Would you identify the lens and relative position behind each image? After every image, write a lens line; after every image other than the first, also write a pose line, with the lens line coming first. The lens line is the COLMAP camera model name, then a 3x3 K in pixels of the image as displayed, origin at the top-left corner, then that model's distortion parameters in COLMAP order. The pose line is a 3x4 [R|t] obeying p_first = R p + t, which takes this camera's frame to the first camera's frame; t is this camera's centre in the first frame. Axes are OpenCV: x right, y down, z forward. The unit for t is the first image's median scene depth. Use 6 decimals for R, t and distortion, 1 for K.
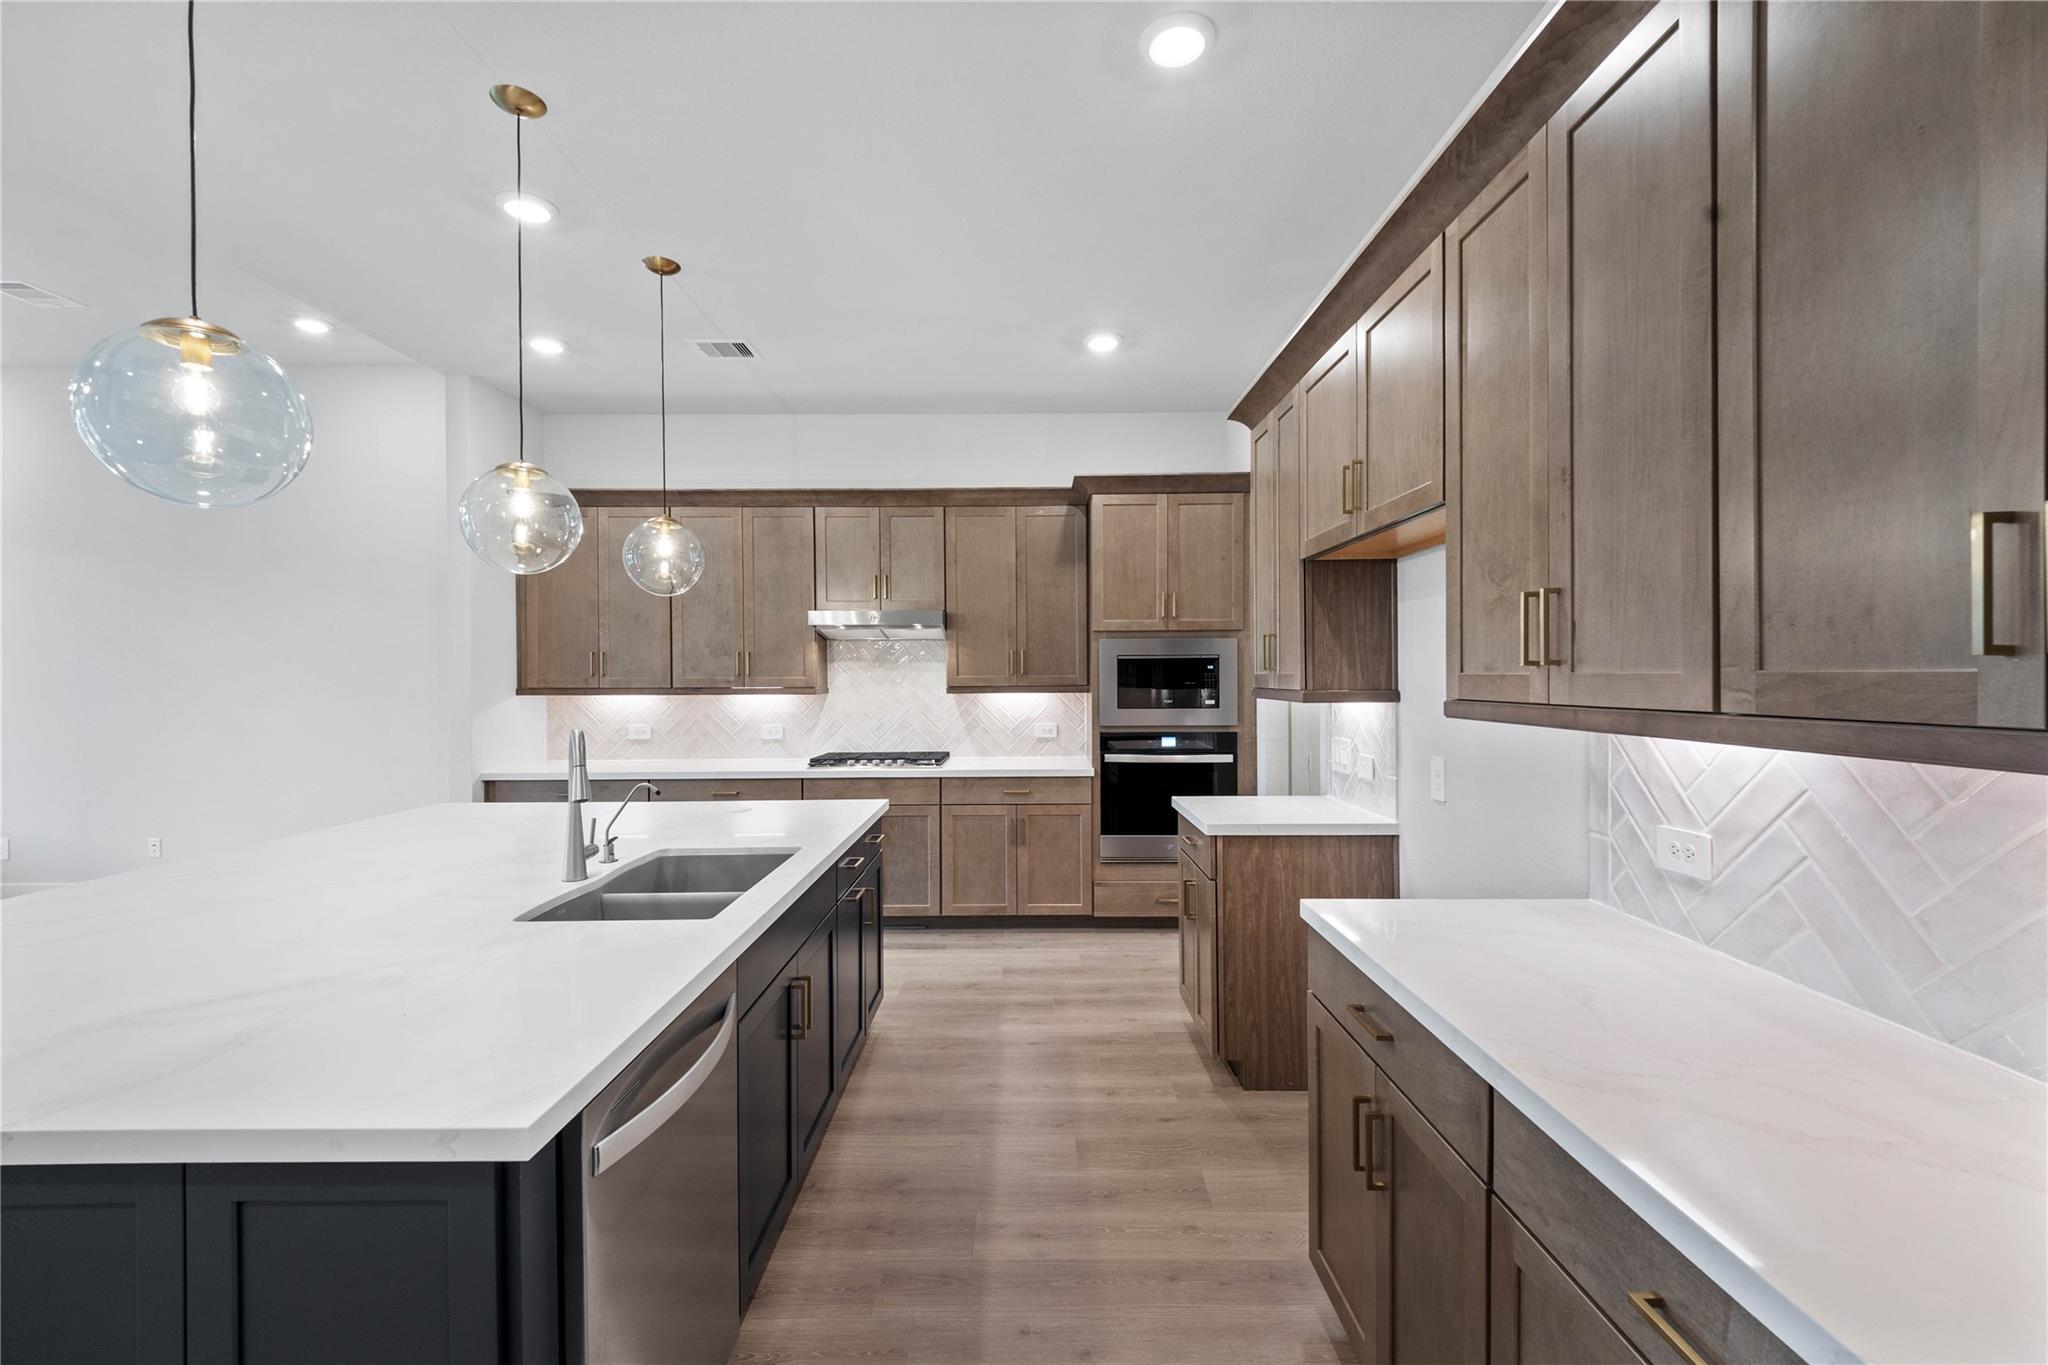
lens RADIAL K [[854.3, 0, 1024.0], [0, 854.3, 682.5], [0, 0, 1]] dist [0.023970, -0.000192]
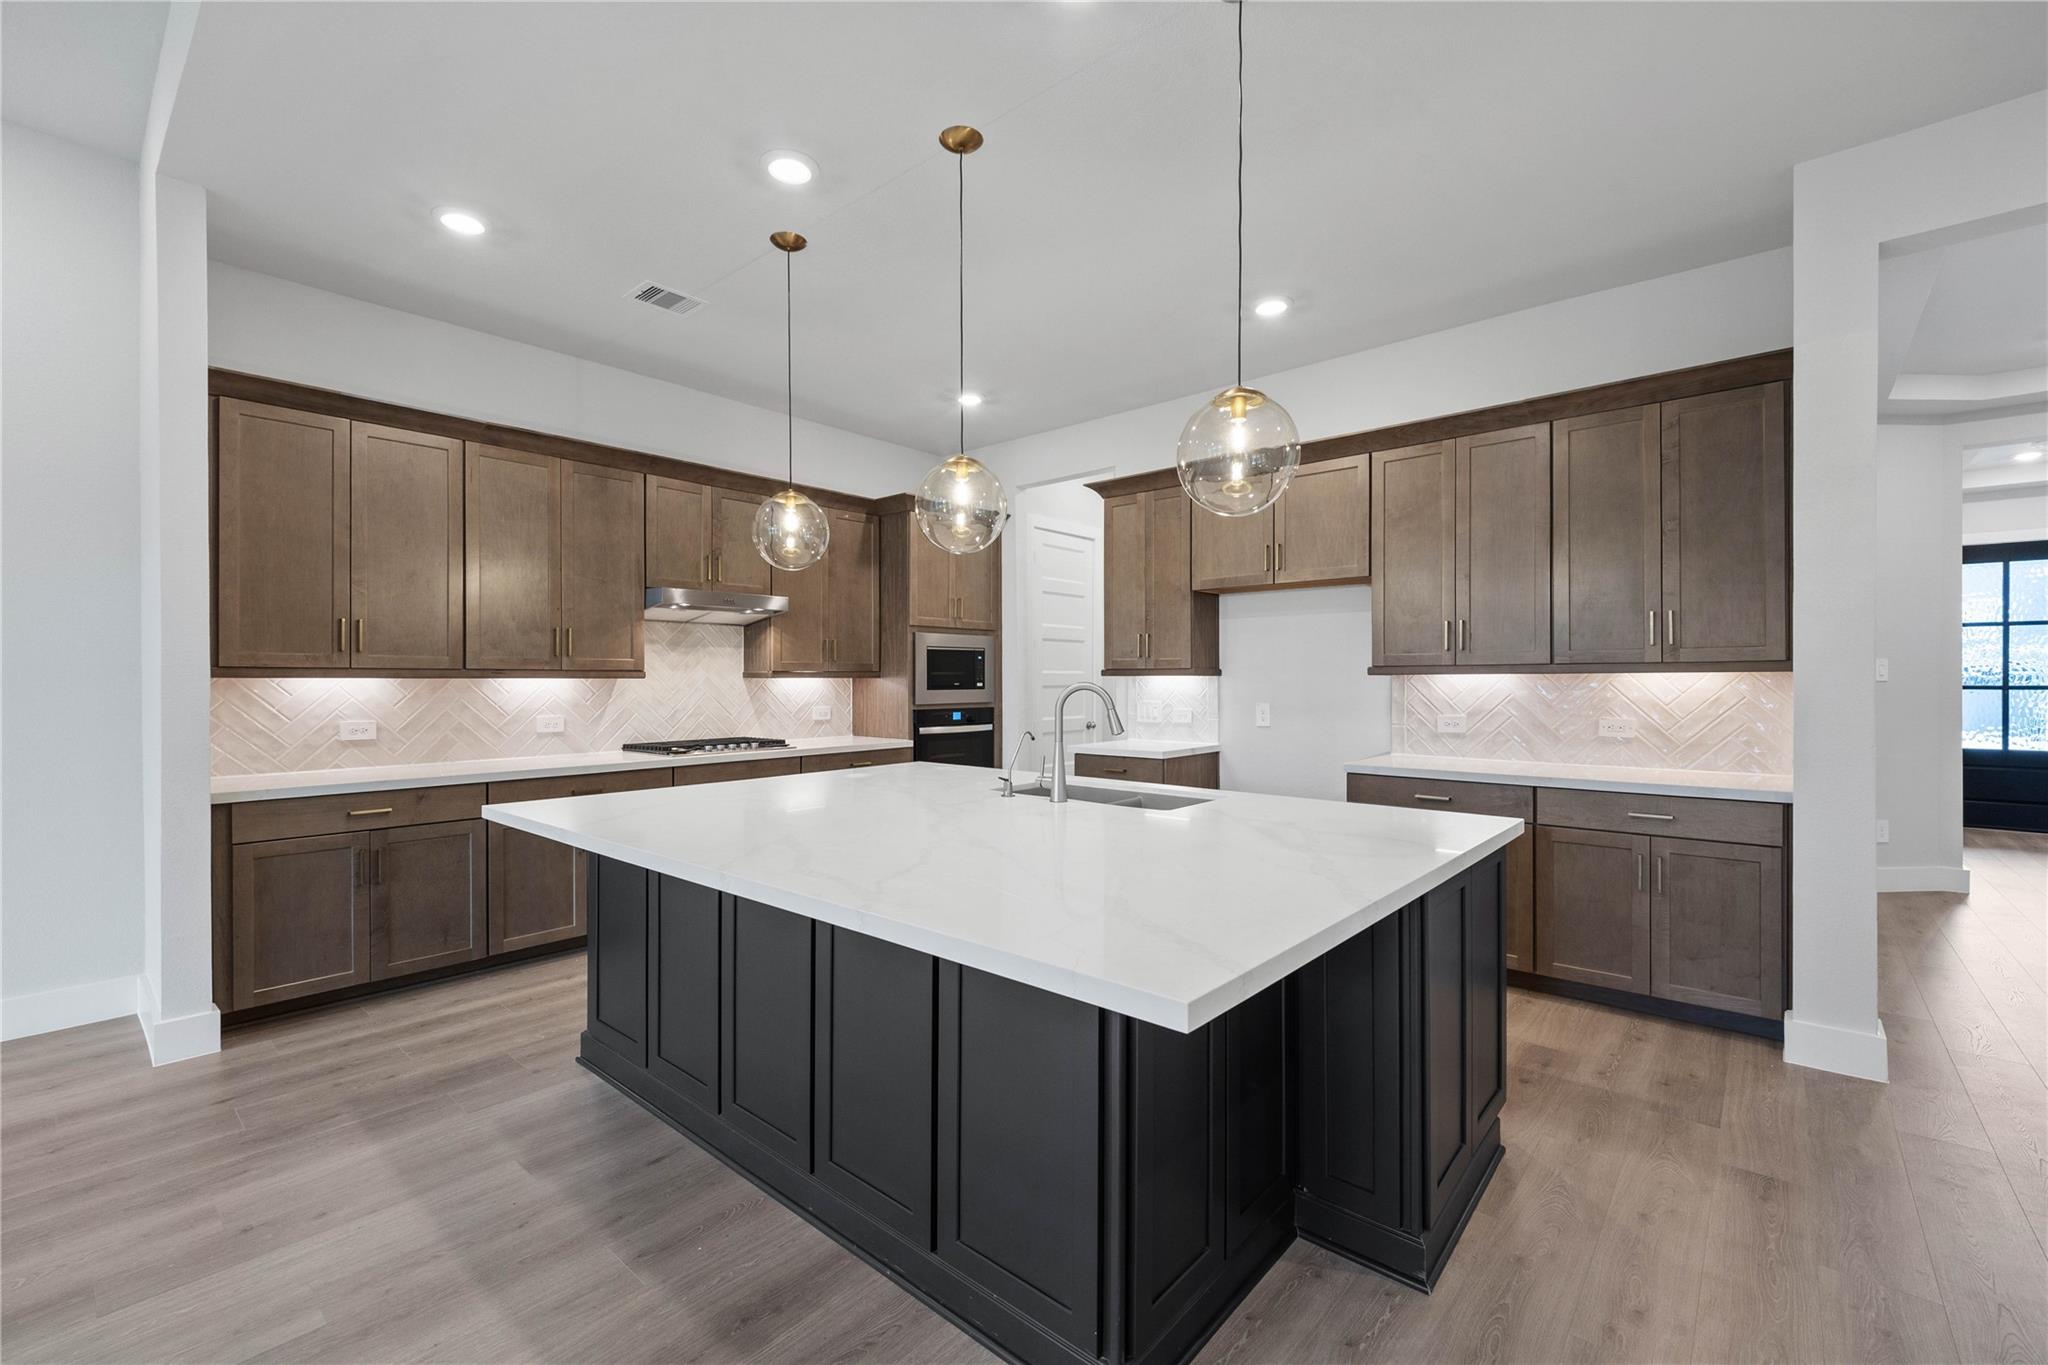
lens RADIAL K [[854.3, 0, 1024.0], [0, 854.3, 682.5], [0, 0, 1]] dist [0.023970, -0.000192]
pose [[0.652132, 0.000731, 0.758105, -0.718486], [0.005103, 0.999973, -0.005354, 0.026781], [-0.758089, 0.007360, 0.652110, 0.100312]]
